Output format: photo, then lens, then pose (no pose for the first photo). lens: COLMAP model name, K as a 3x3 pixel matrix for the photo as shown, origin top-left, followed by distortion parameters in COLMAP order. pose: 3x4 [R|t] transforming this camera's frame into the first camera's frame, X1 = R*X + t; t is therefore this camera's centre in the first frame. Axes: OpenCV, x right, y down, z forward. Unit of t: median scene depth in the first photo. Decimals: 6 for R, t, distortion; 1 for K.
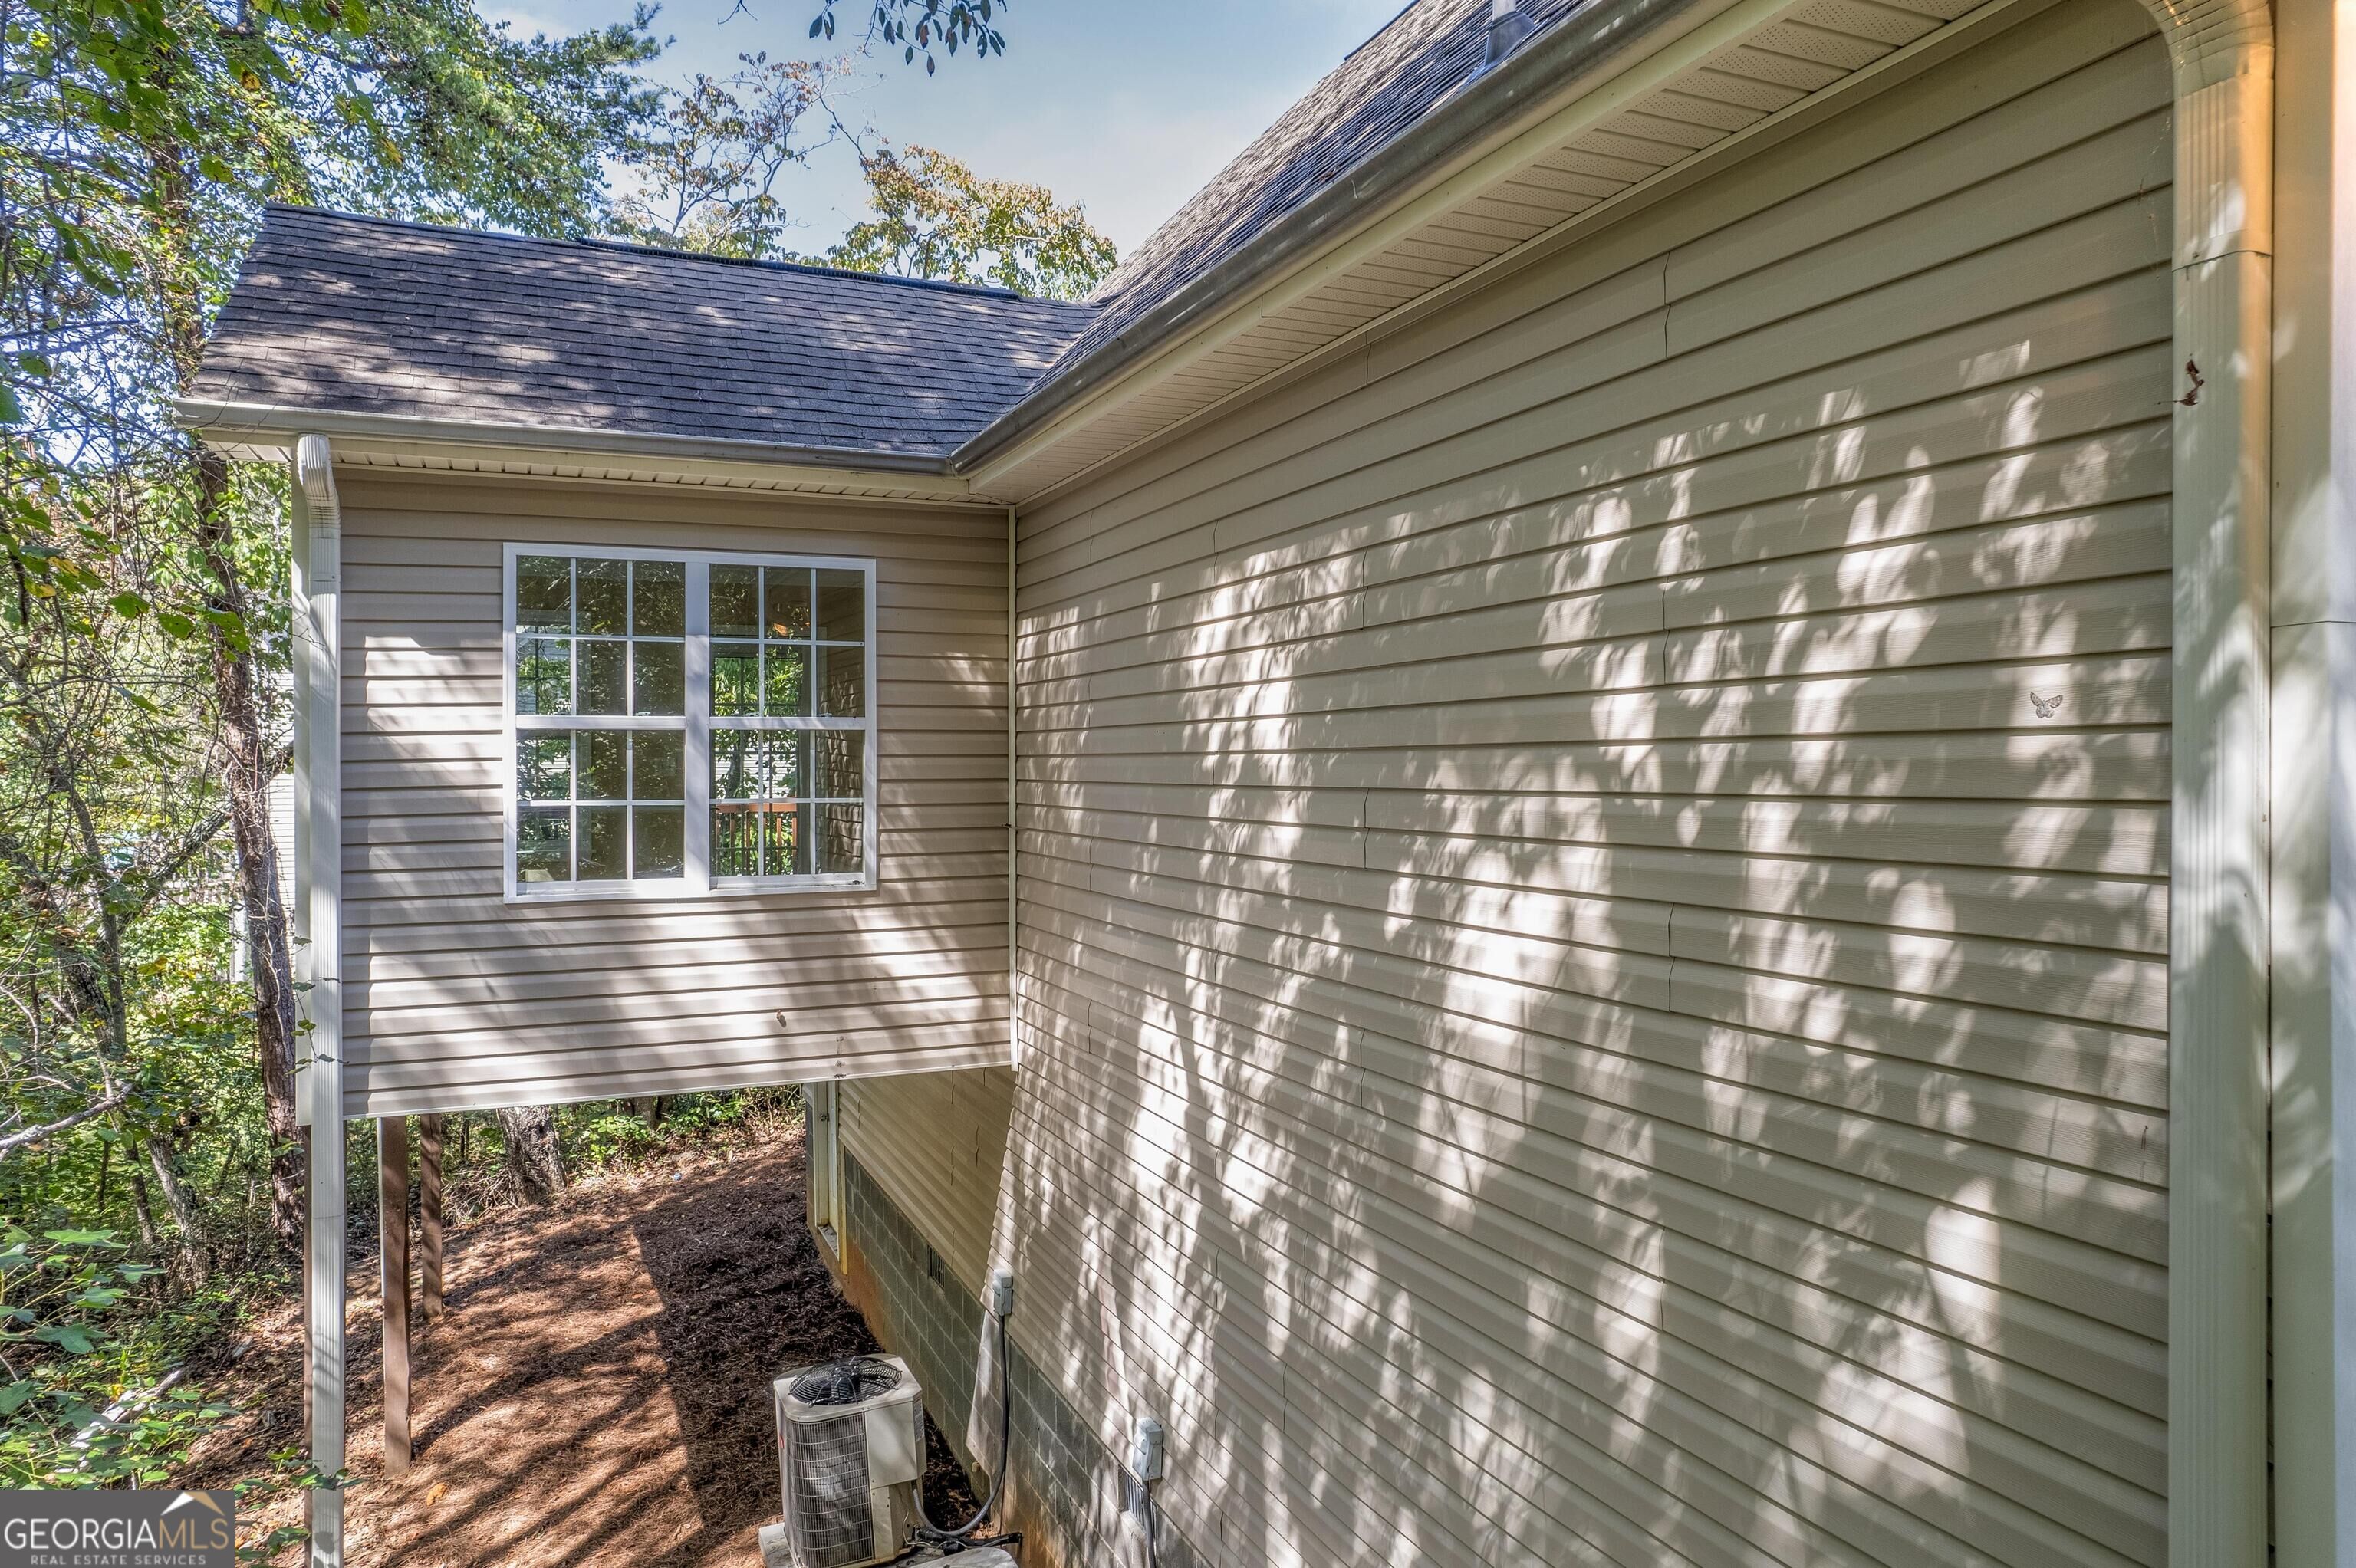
lens RADIAL K [[1510.4, 0, 1191.9], [0, 1510.4, 786.9], [0, 0, 1]] dist [-0.062906, 0.040332]
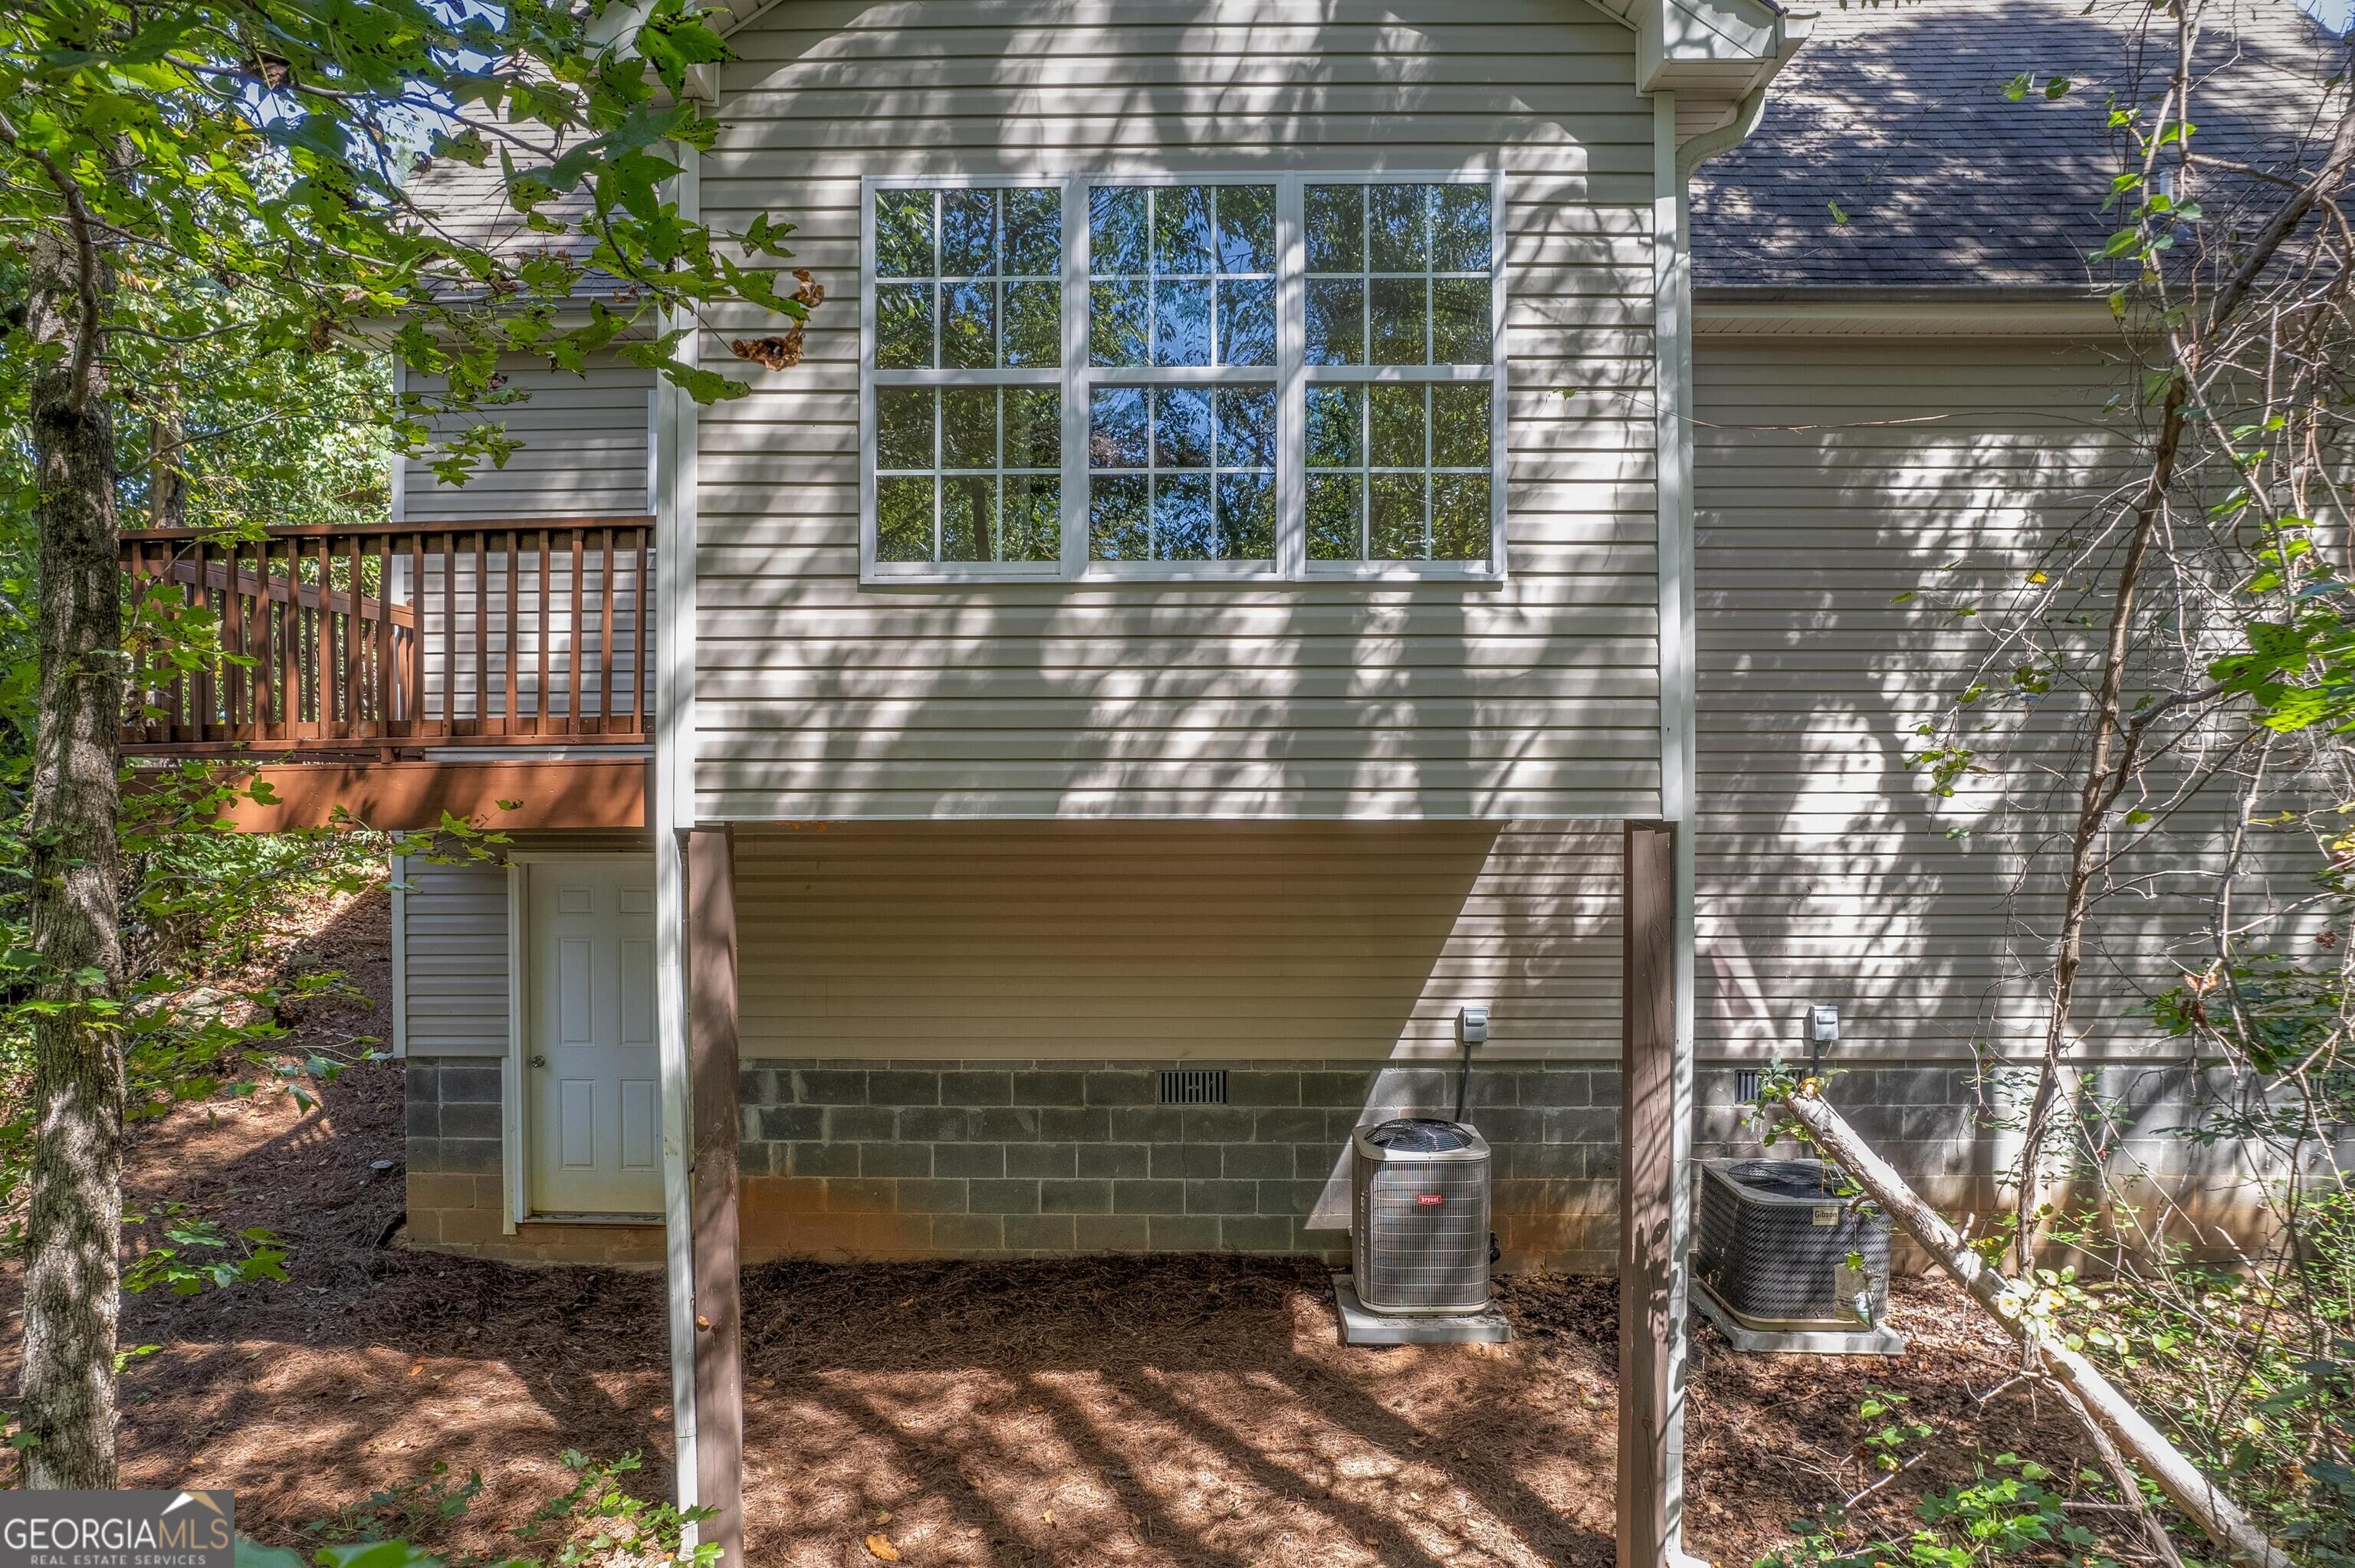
lens RADIAL K [[1532.4, 0, 1177.5], [0, 1532.4, 784.0], [0, 0, 1]] dist [-0.075033, 0.068682]
pose [[0.463929, 0.000271, 0.885872, -1.782908], [0.010180, 0.999932, -0.005638, 0.230315], [-0.885814, 0.011634, 0.463895, 0.956730]]
